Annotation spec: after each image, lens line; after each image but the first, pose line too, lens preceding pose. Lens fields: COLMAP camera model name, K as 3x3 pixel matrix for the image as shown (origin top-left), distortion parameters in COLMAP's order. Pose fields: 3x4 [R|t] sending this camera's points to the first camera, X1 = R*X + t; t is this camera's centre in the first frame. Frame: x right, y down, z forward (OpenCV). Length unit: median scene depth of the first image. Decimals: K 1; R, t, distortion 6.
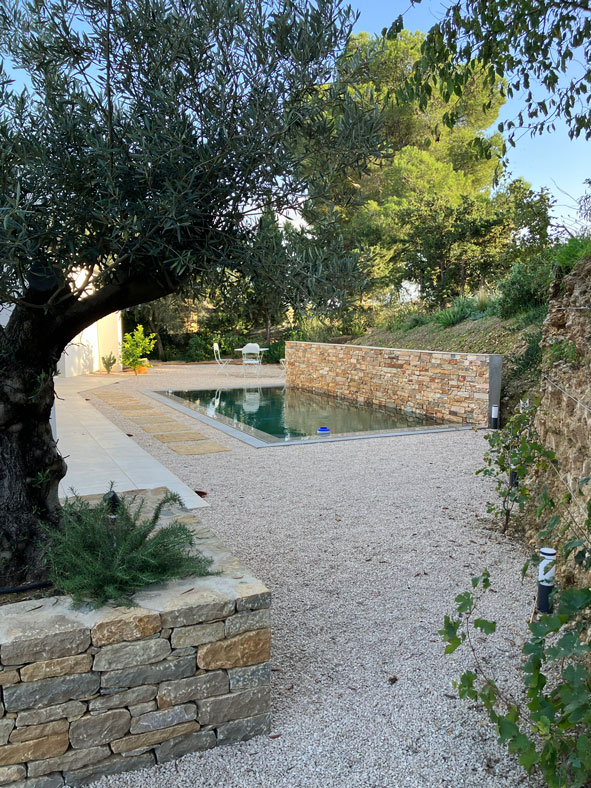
lens RADIAL K [[652.5, 0, 295.5], [0, 652.5, 394.0], [0, 0, 1]] dist [0.012443, -0.003198]
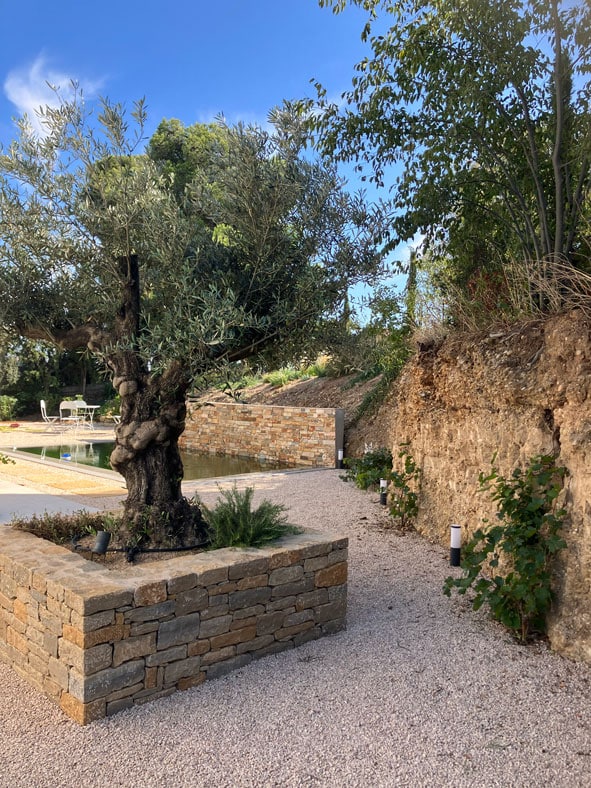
lens RADIAL K [[652.5, 0, 295.5], [0, 652.5, 394.0], [0, 0, 1]] dist [0.012443, -0.003198]
pose [[0.944690, 0.008243, 0.327860, -0.167366], [0.022671, 0.995651, -0.090356, 0.020879], [-0.327179, 0.092791, 0.940395, -0.126634]]
